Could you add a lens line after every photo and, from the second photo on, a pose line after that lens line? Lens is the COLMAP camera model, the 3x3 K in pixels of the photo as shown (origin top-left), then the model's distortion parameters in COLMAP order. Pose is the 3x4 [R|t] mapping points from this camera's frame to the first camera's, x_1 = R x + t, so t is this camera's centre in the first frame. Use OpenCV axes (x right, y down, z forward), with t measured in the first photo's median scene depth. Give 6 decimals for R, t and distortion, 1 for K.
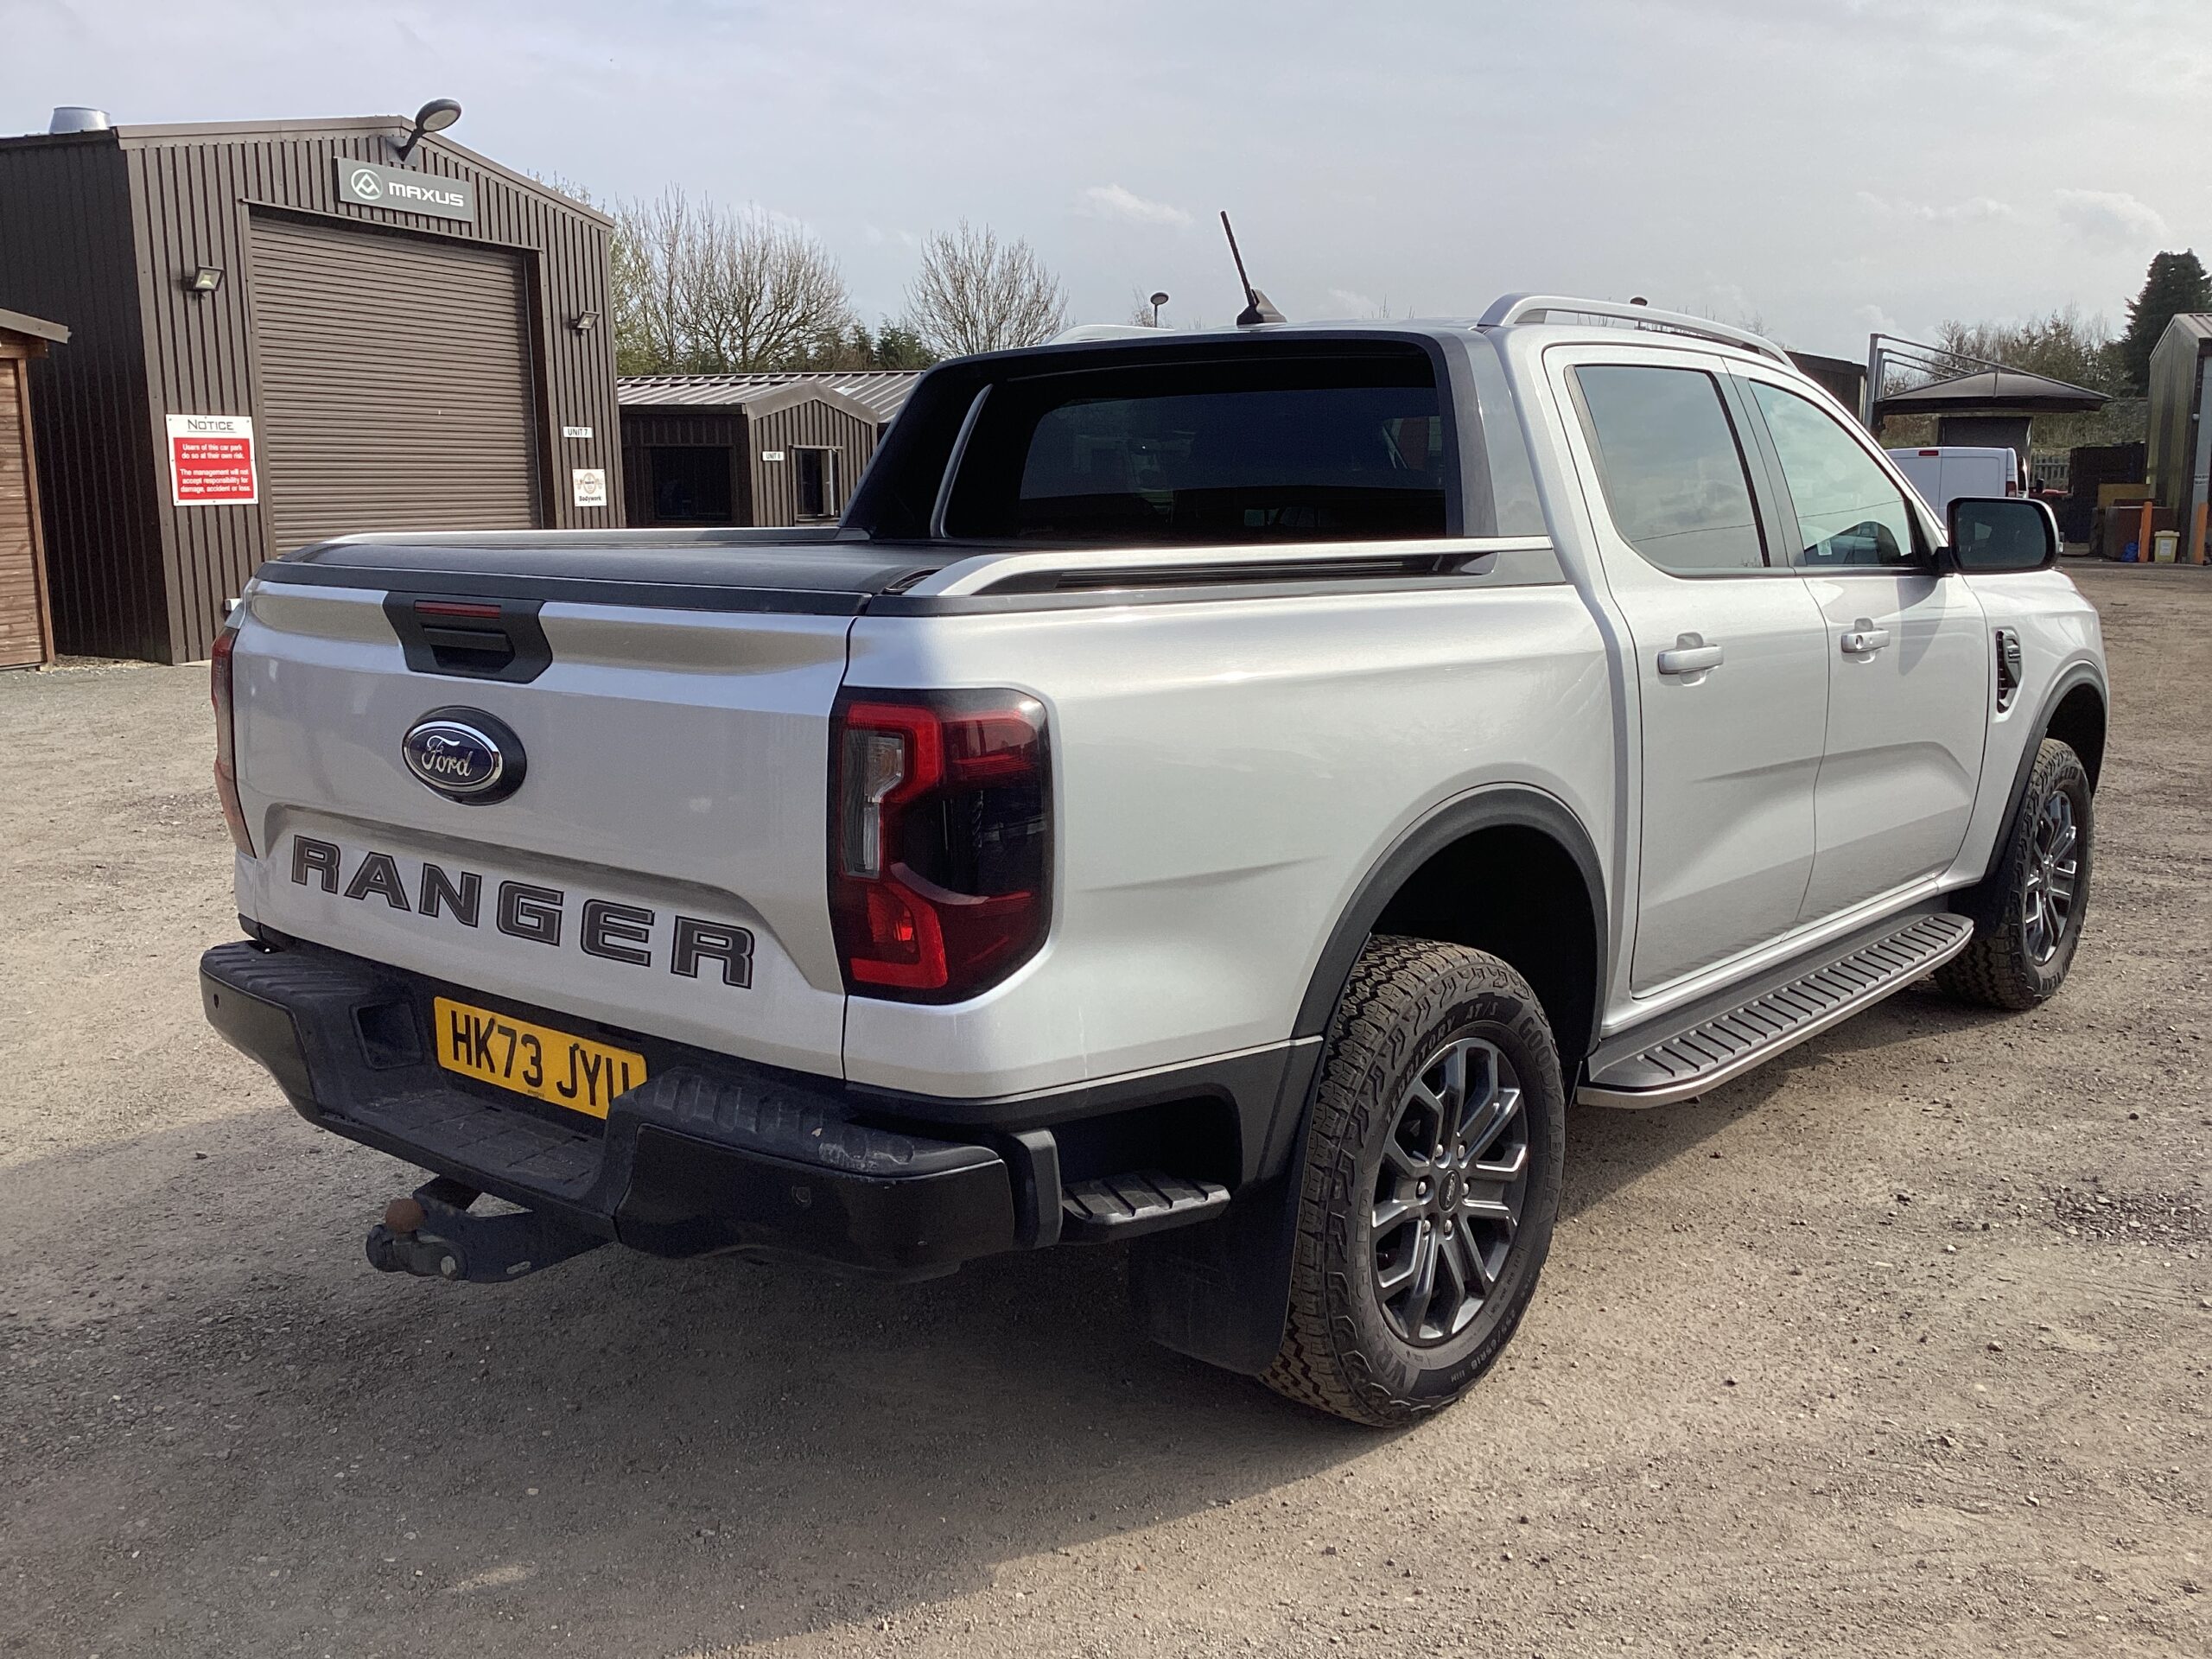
lens RADIAL K [[1986.6, 0, 1115.9], [0, 1986.6, 827.4], [0, 0, 1]] dist [0.085925, -0.140976]
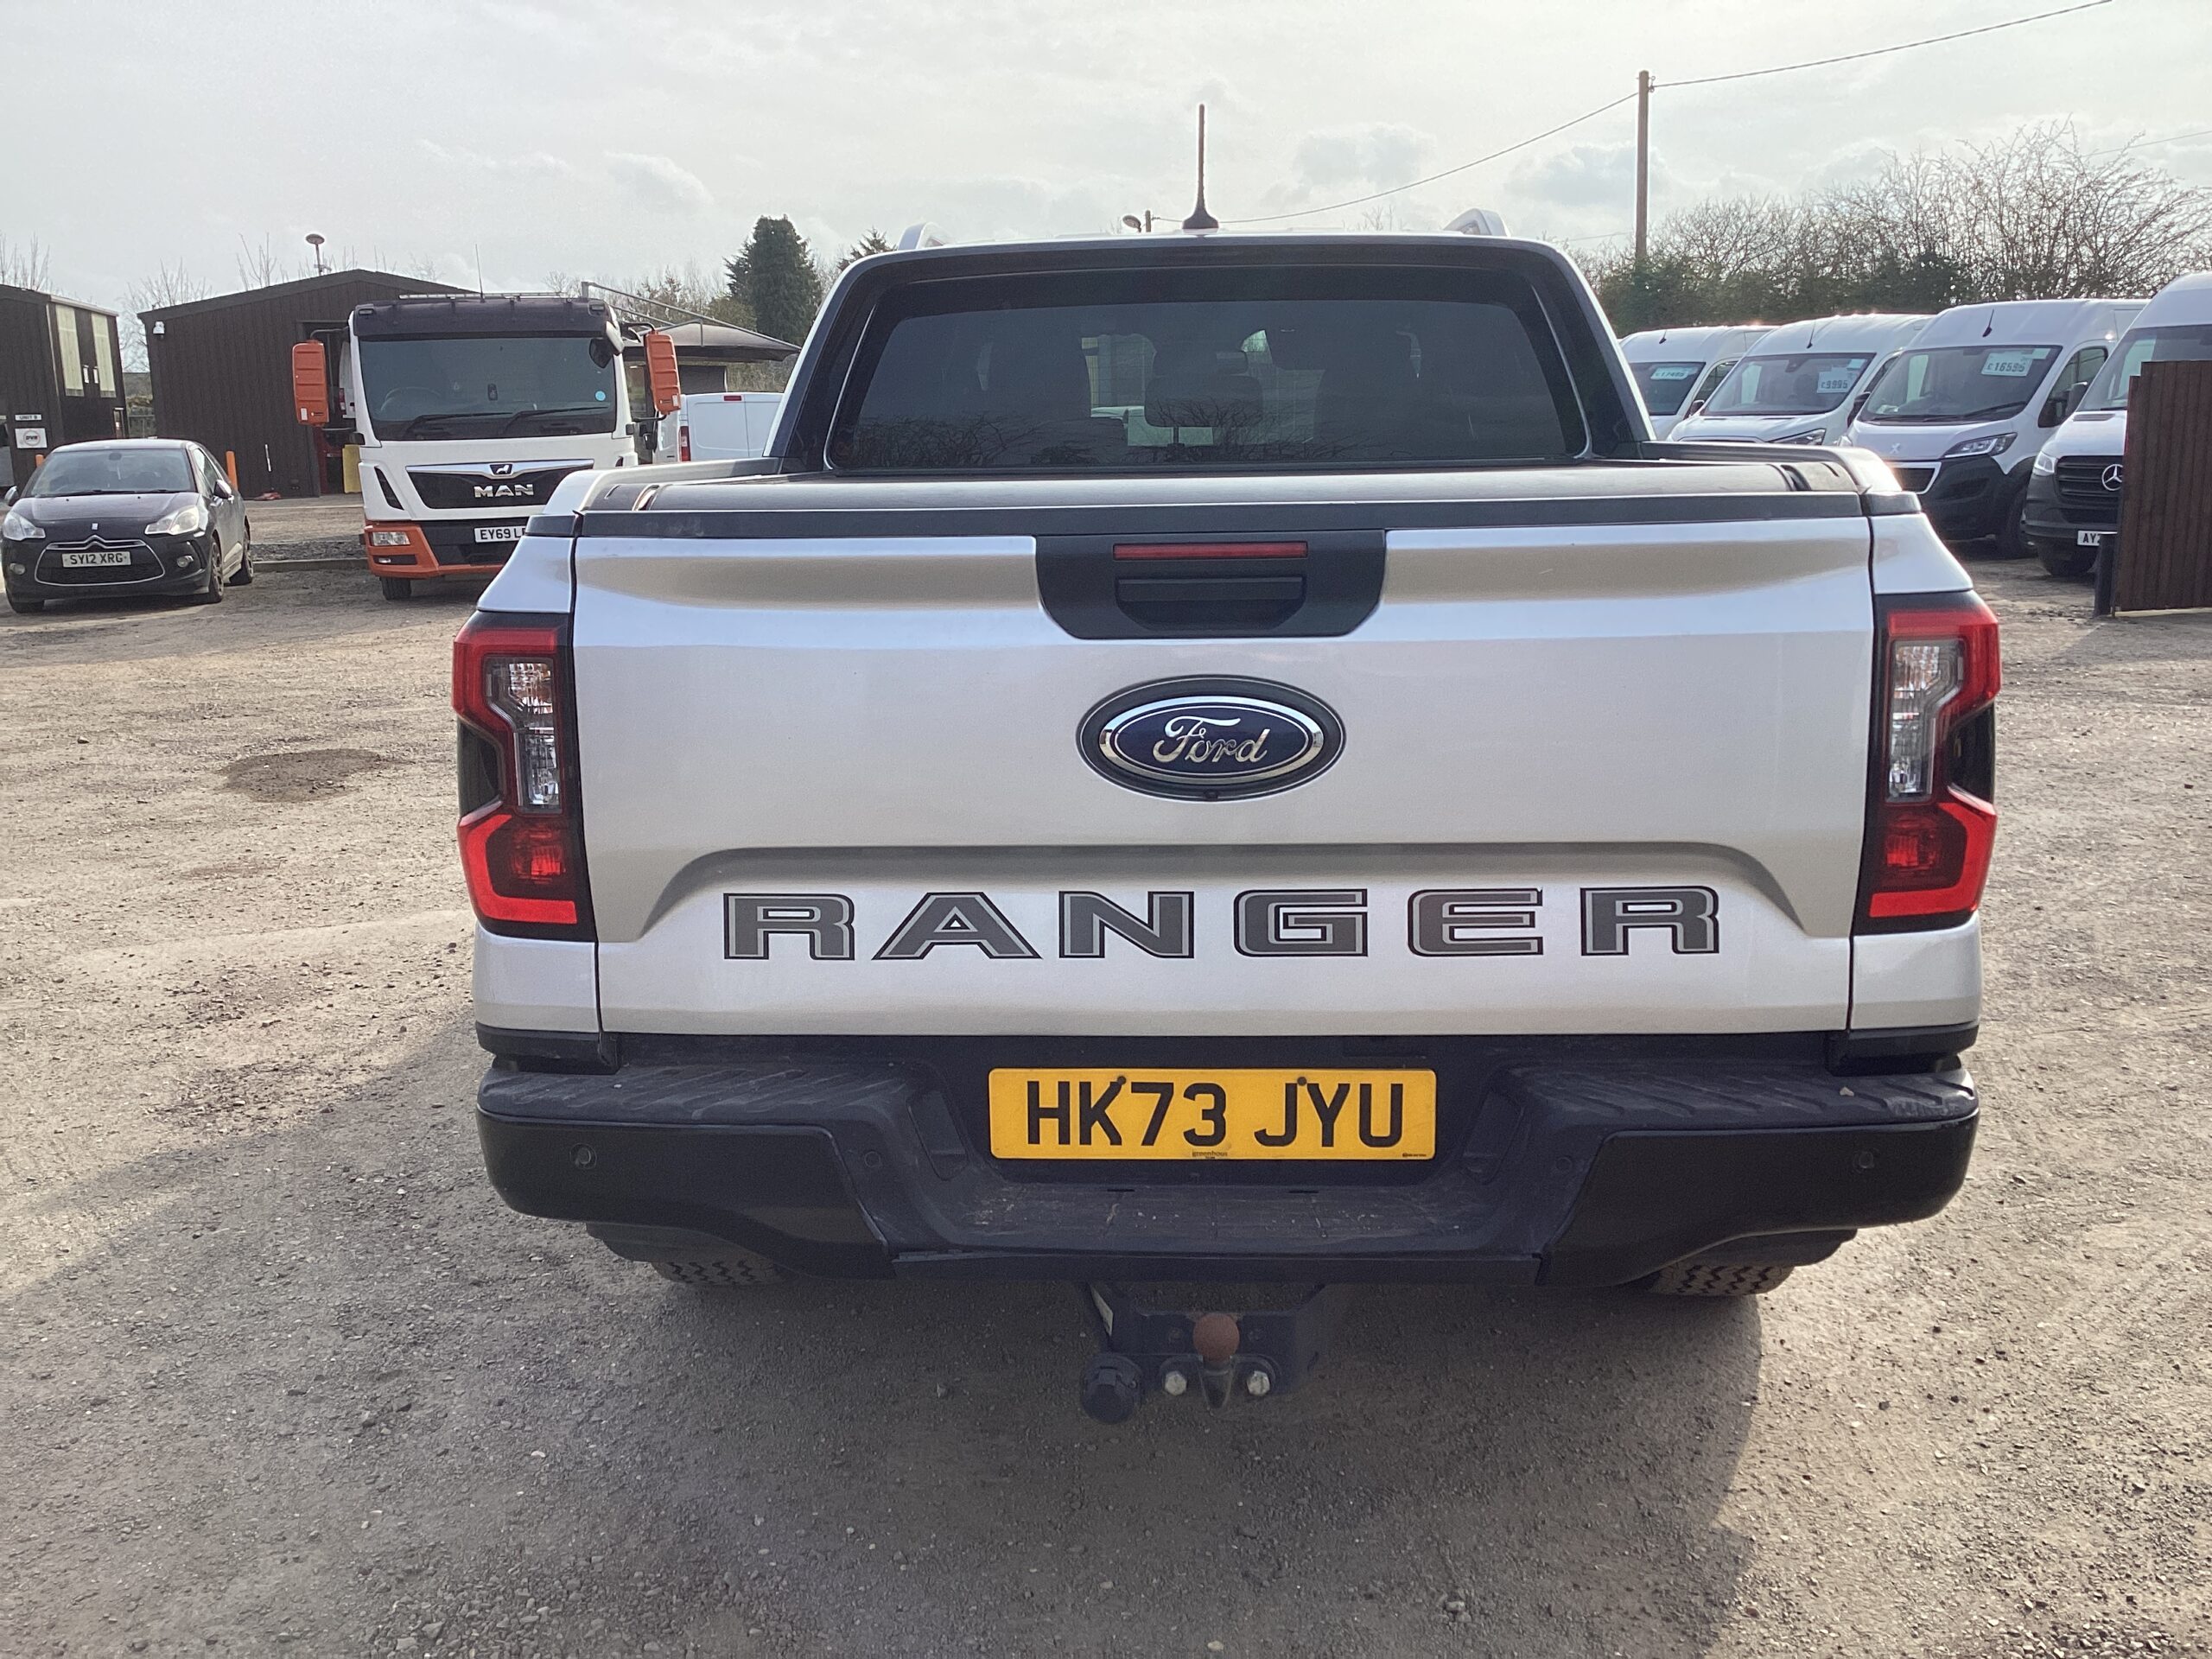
lens RADIAL K [[1986.6, 0, 1123.1], [0, 1986.6, 837.3], [0, 0, 1]] dist [0.085925, -0.140976]
pose [[0.788470, -0.133658, 0.600376, -0.779847], [0.115790, 0.990907, 0.068532, -0.051889], [-0.604076, 0.015482, 0.796776, 0.382309]]
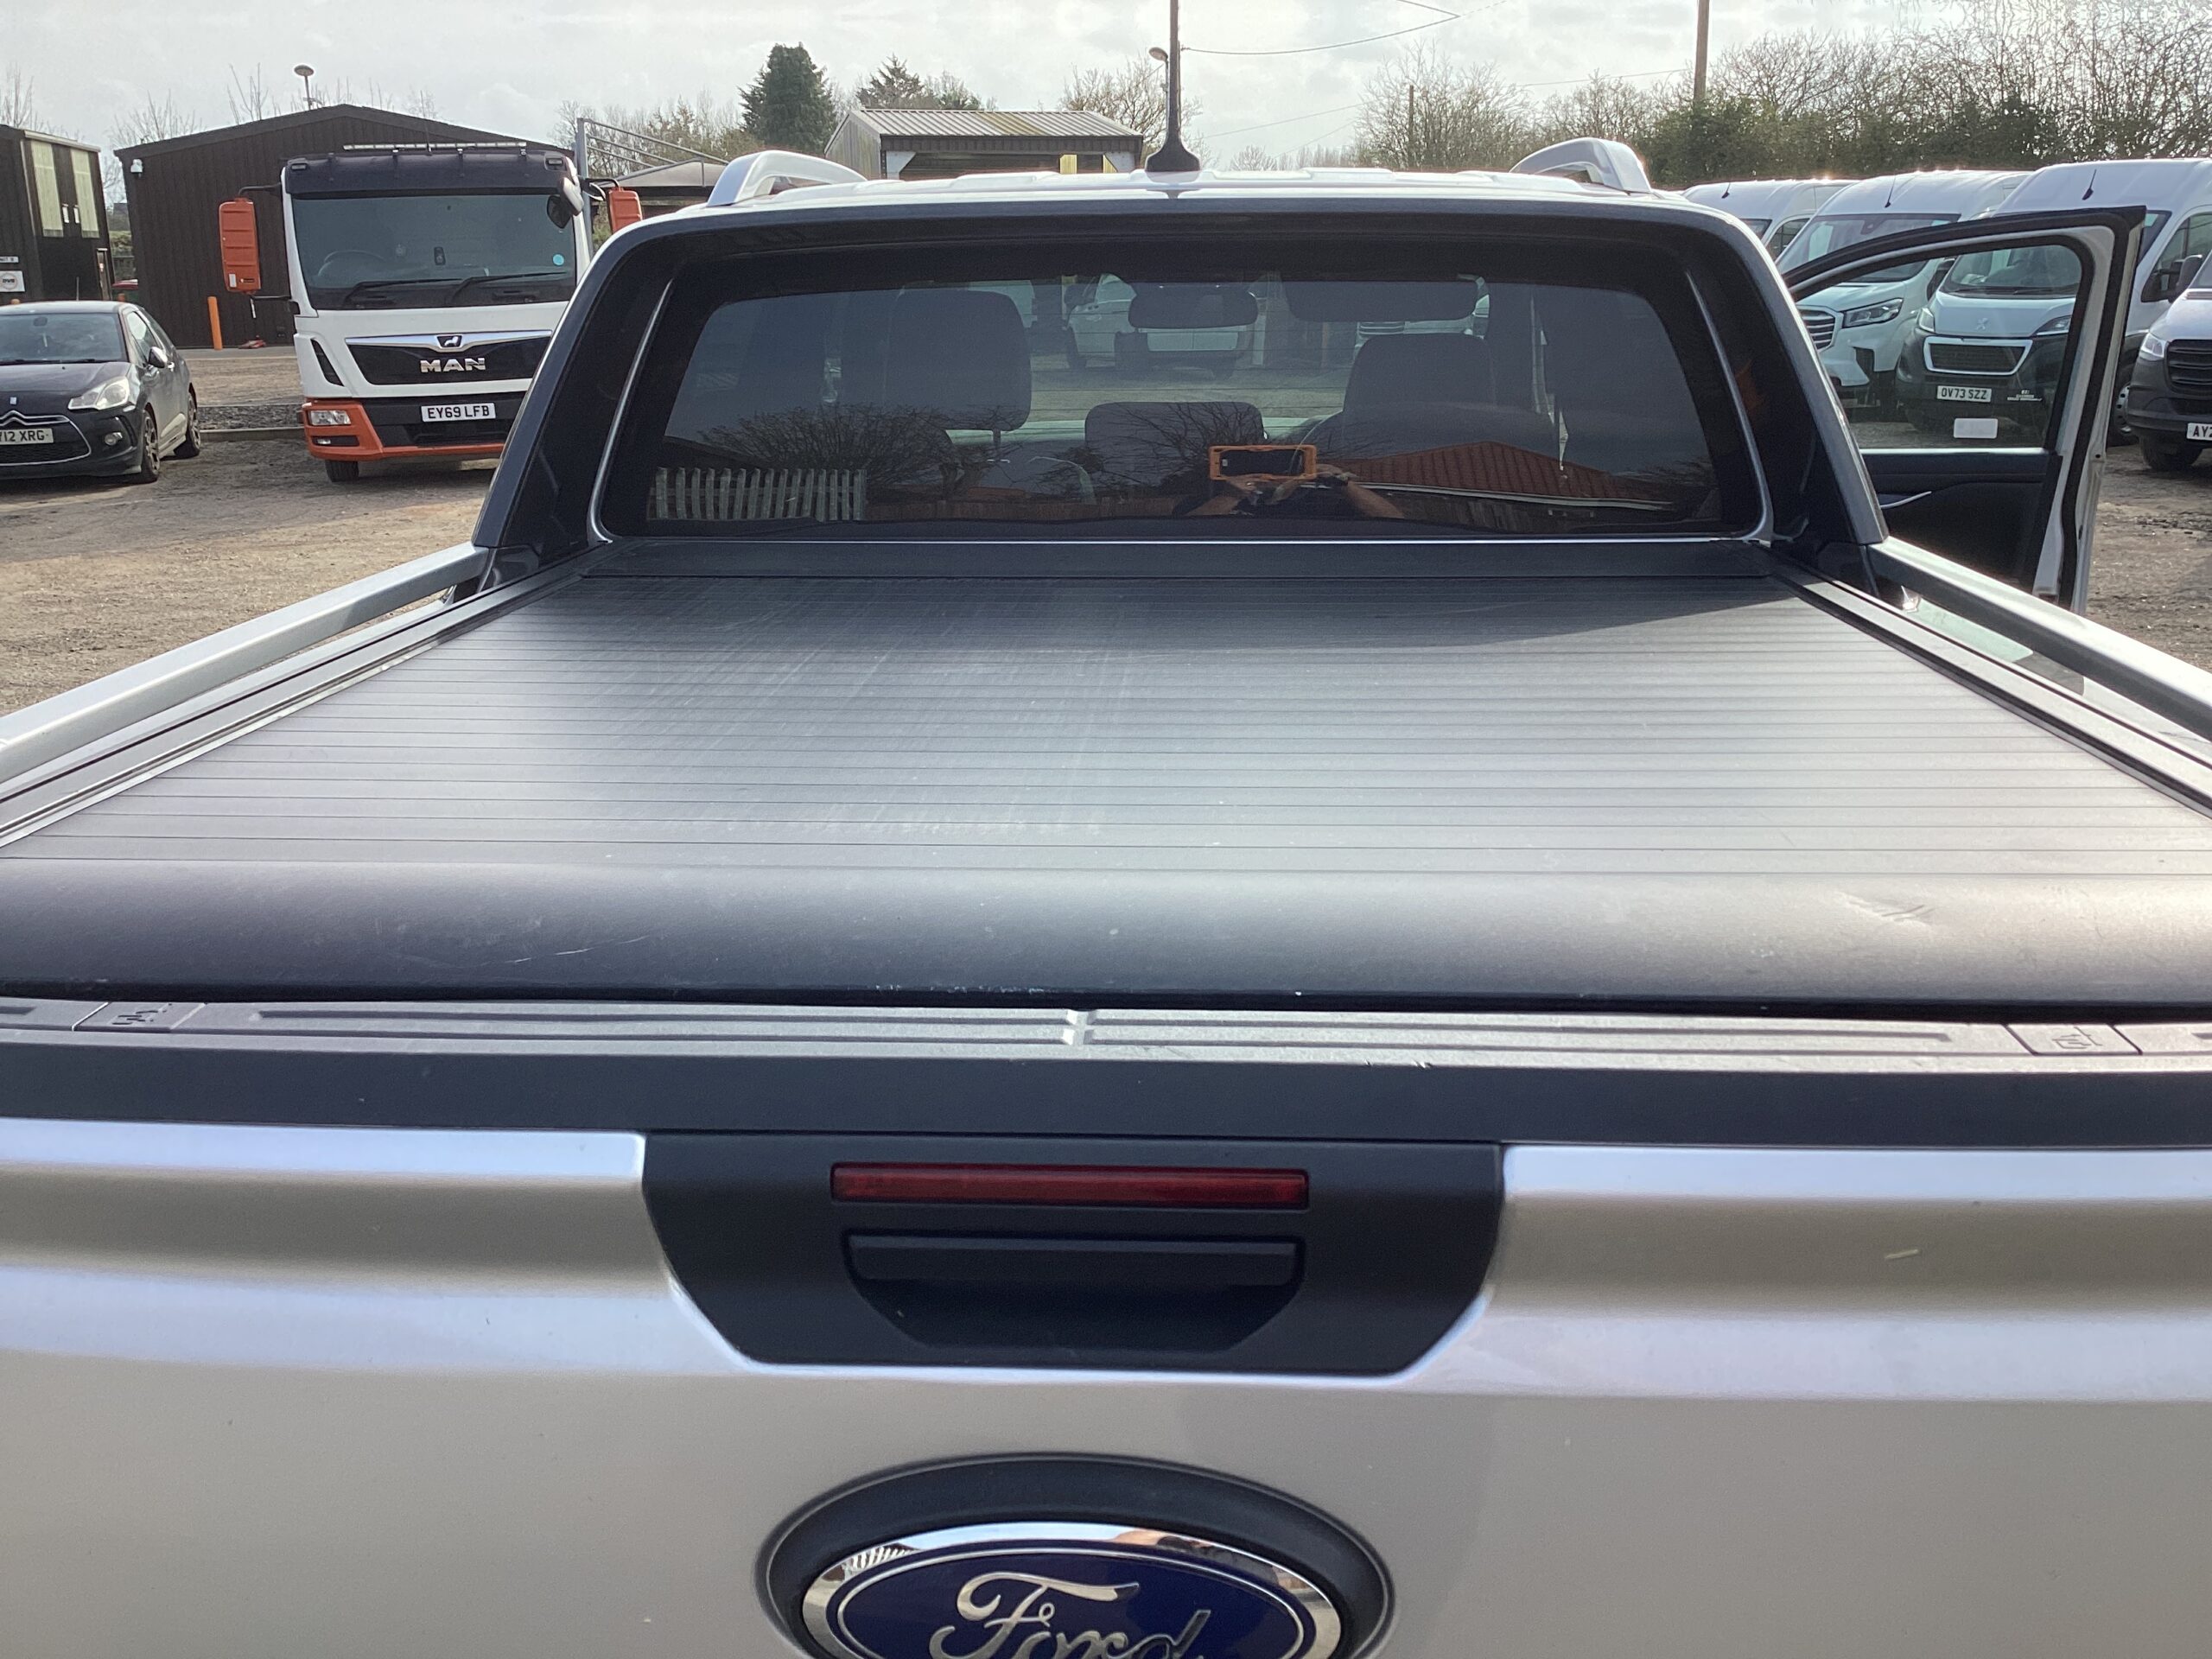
lens RADIAL K [[1986.6, 0, 1079.4], [0, 1986.6, 808.5], [0, 0, 1]] dist [0.085925, -0.140976]
pose [[0.808494, -0.157967, 0.566907, -0.464747], [0.102814, 0.986401, 0.128229, -0.194276], [-0.579454, -0.045387, 0.813740, 0.698560]]
